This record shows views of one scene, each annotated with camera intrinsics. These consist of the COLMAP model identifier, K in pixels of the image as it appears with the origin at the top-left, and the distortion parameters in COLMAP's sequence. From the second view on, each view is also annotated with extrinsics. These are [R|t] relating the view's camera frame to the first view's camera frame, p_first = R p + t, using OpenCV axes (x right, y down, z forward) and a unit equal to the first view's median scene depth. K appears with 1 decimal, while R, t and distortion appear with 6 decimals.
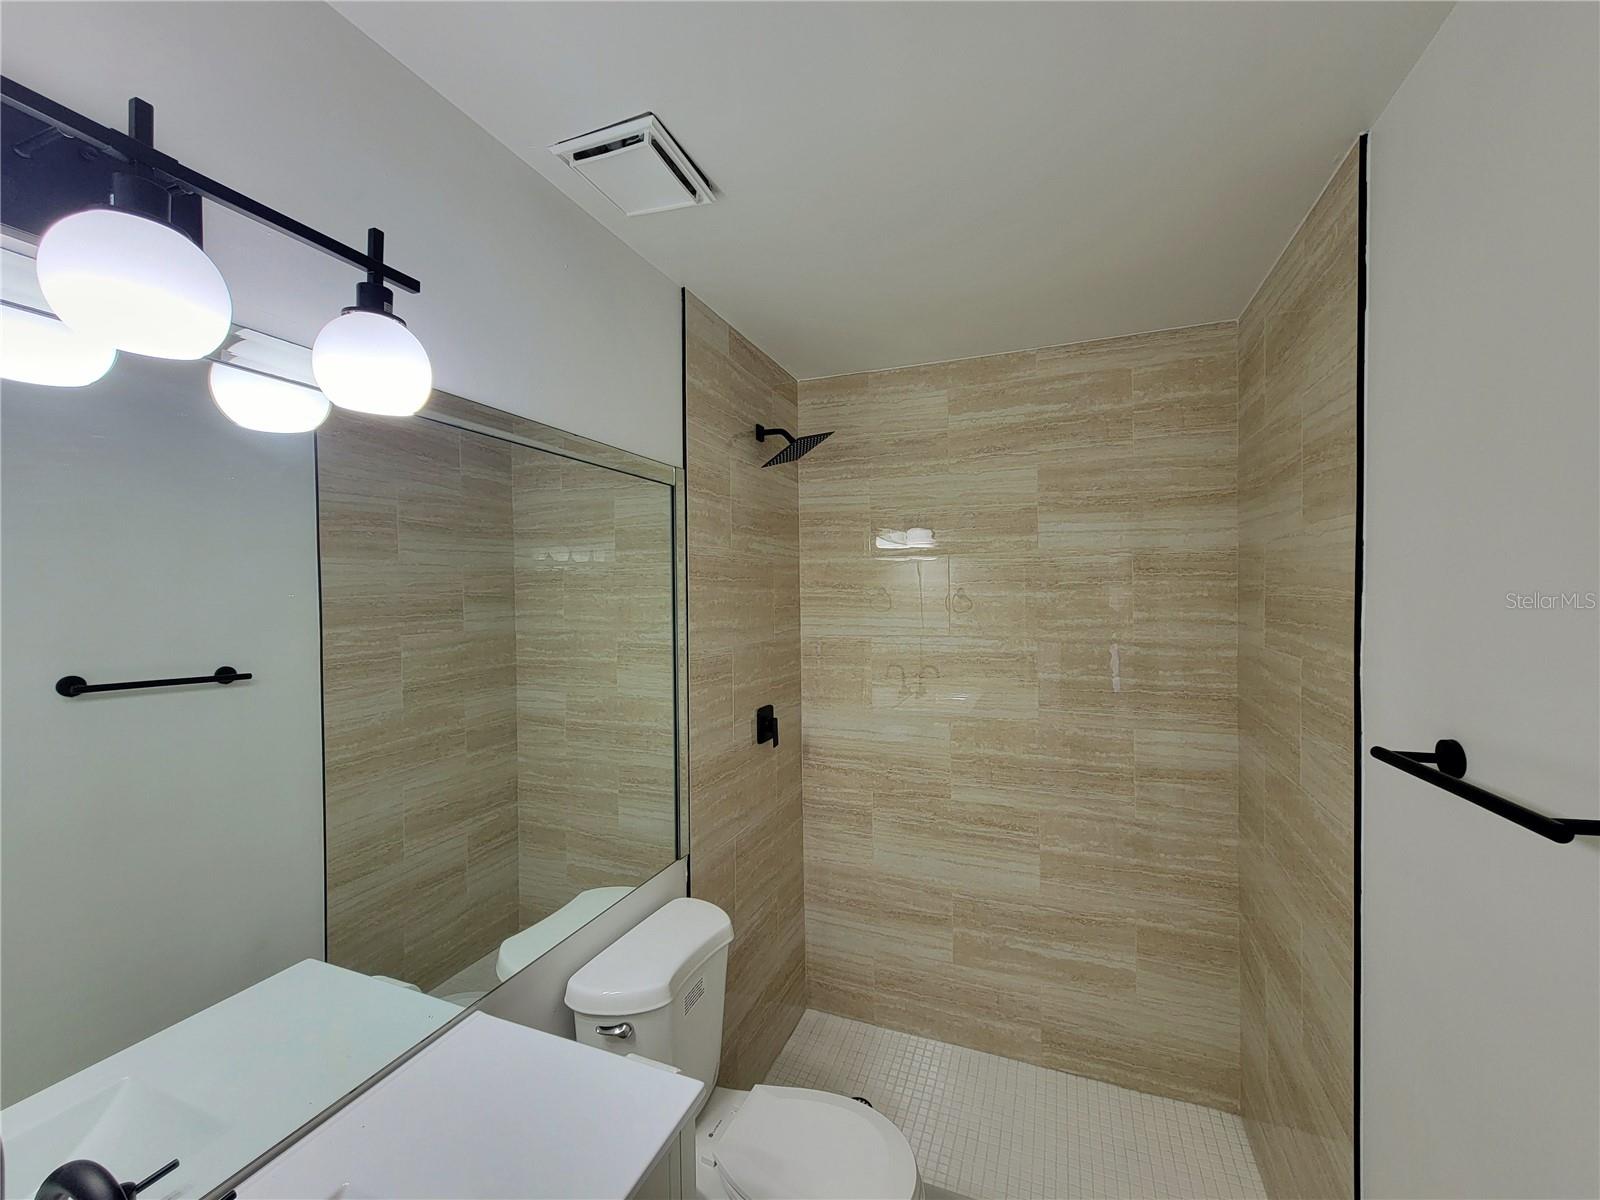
lens RADIAL K [[648.3, 0, 794.8], [0, 648.3, 596.7], [0, 0, 1]] dist [0.000280, -0.000370]
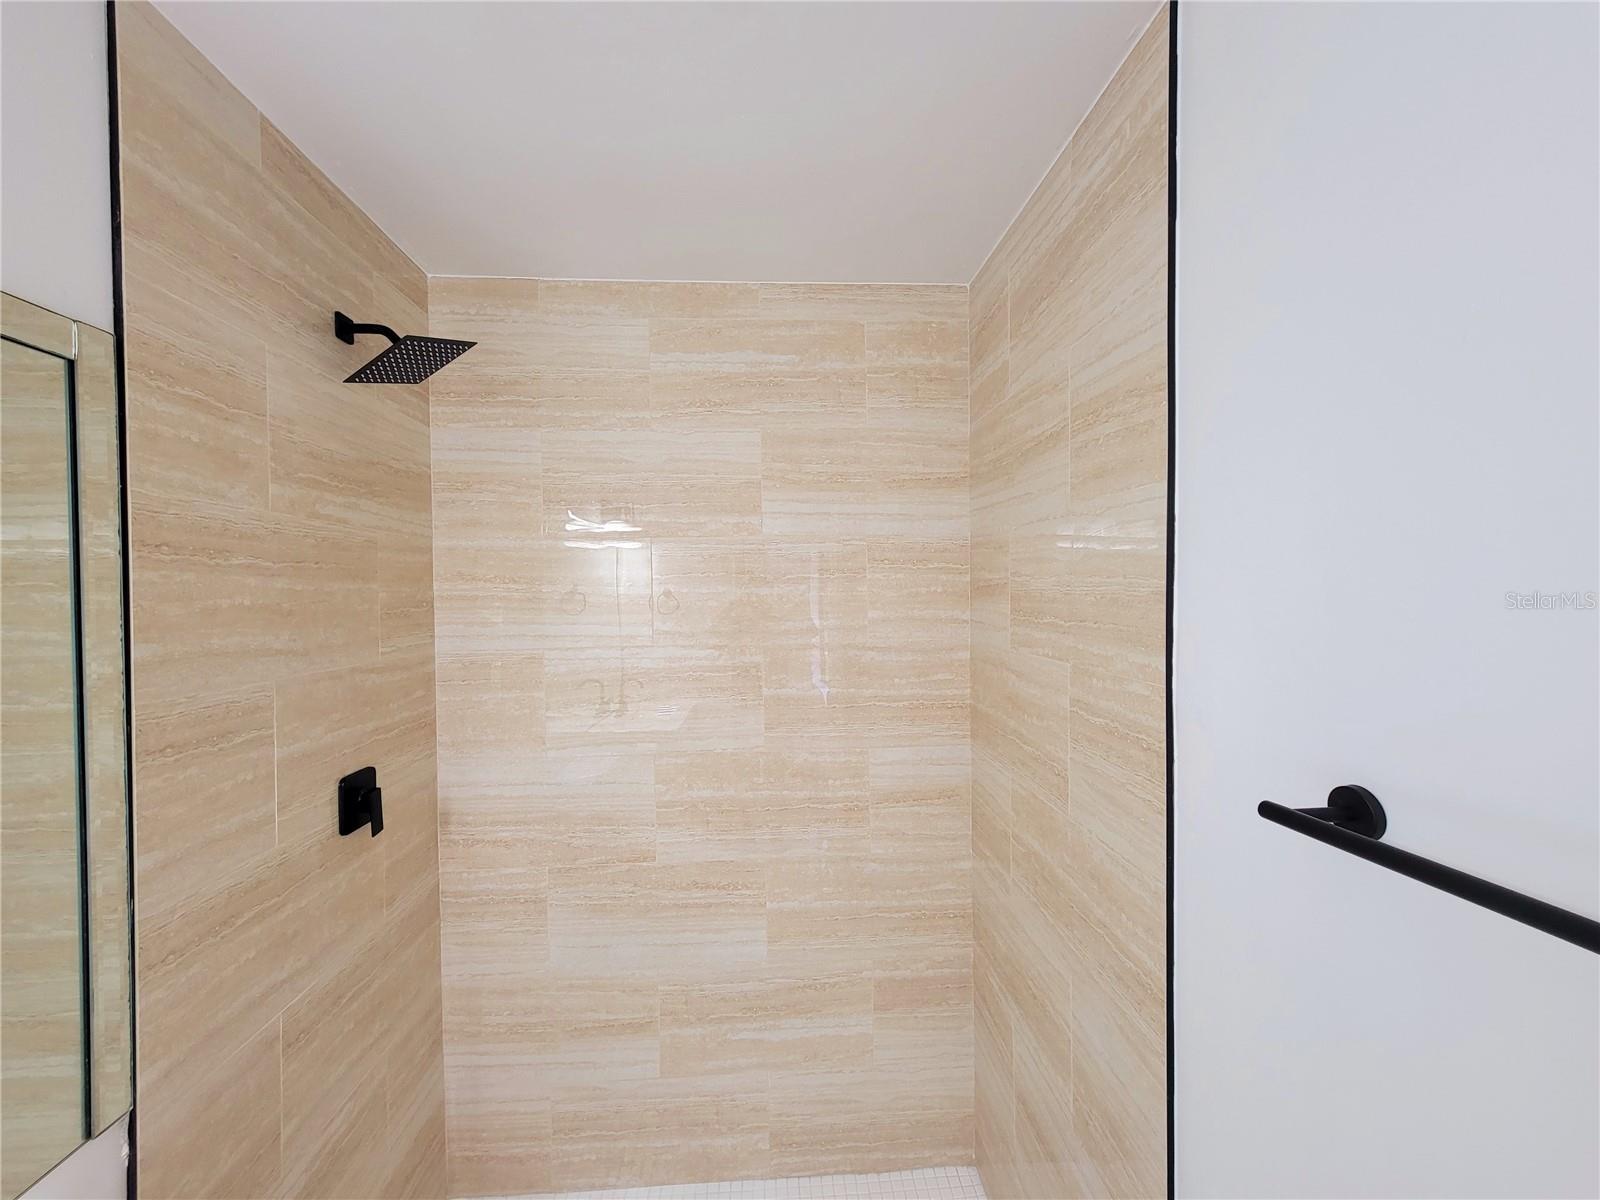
lens RADIAL K [[648.3, 0, 789.7], [0, 648.3, 595.8], [0, 0, 1]] dist [0.000280, -0.000370]
pose [[0.906010, -0.004506, 0.423231, 0.071861], [0.006318, 0.999976, -0.002879, 0.005780], [-0.423208, 0.005282, 0.906017, 0.280799]]
